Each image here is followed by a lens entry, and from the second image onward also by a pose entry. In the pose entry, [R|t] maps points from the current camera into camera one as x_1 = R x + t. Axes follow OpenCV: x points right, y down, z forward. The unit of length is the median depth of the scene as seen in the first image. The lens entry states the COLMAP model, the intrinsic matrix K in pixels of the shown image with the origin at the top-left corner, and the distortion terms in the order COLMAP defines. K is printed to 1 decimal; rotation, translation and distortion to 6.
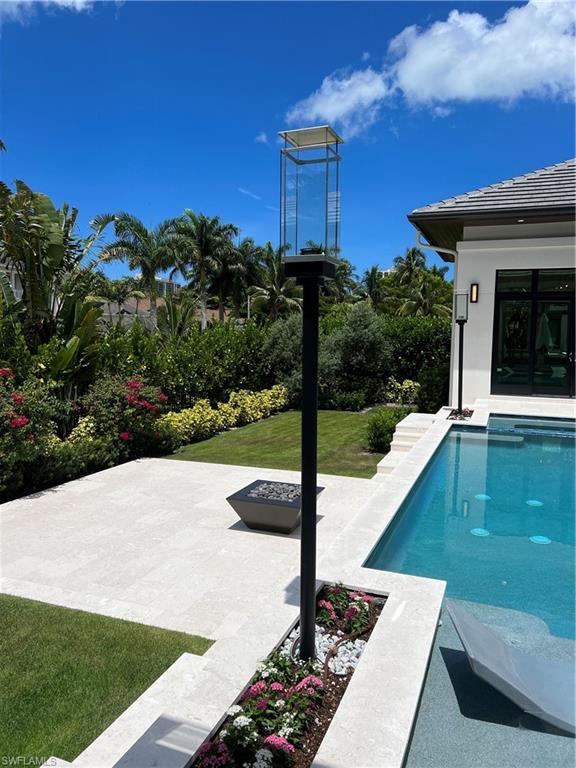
lens RADIAL K [[580.5, 0, 287.8], [0, 580.5, 381.3], [0, 0, 1]] dist [0.057795, -0.053664]
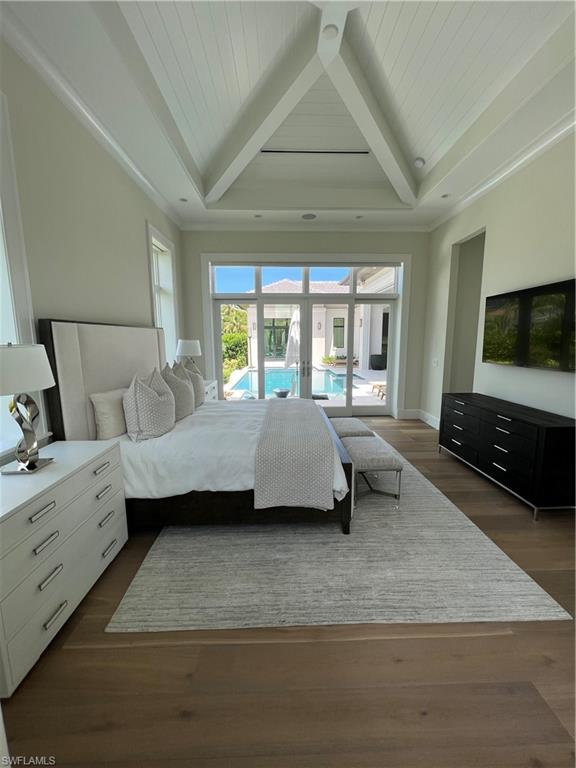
lens RADIAL K [[308.1, 0, 289.1], [0, 308.1, 384.8], [0, 0, 1]] dist [0.003838, 0.000250]
pose [[0.923806, -0.072965, 0.375844, -0.081611], [0.048794, 0.996105, 0.073448, 0.021728], [-0.379739, -0.049513, 0.923768, -0.343225]]
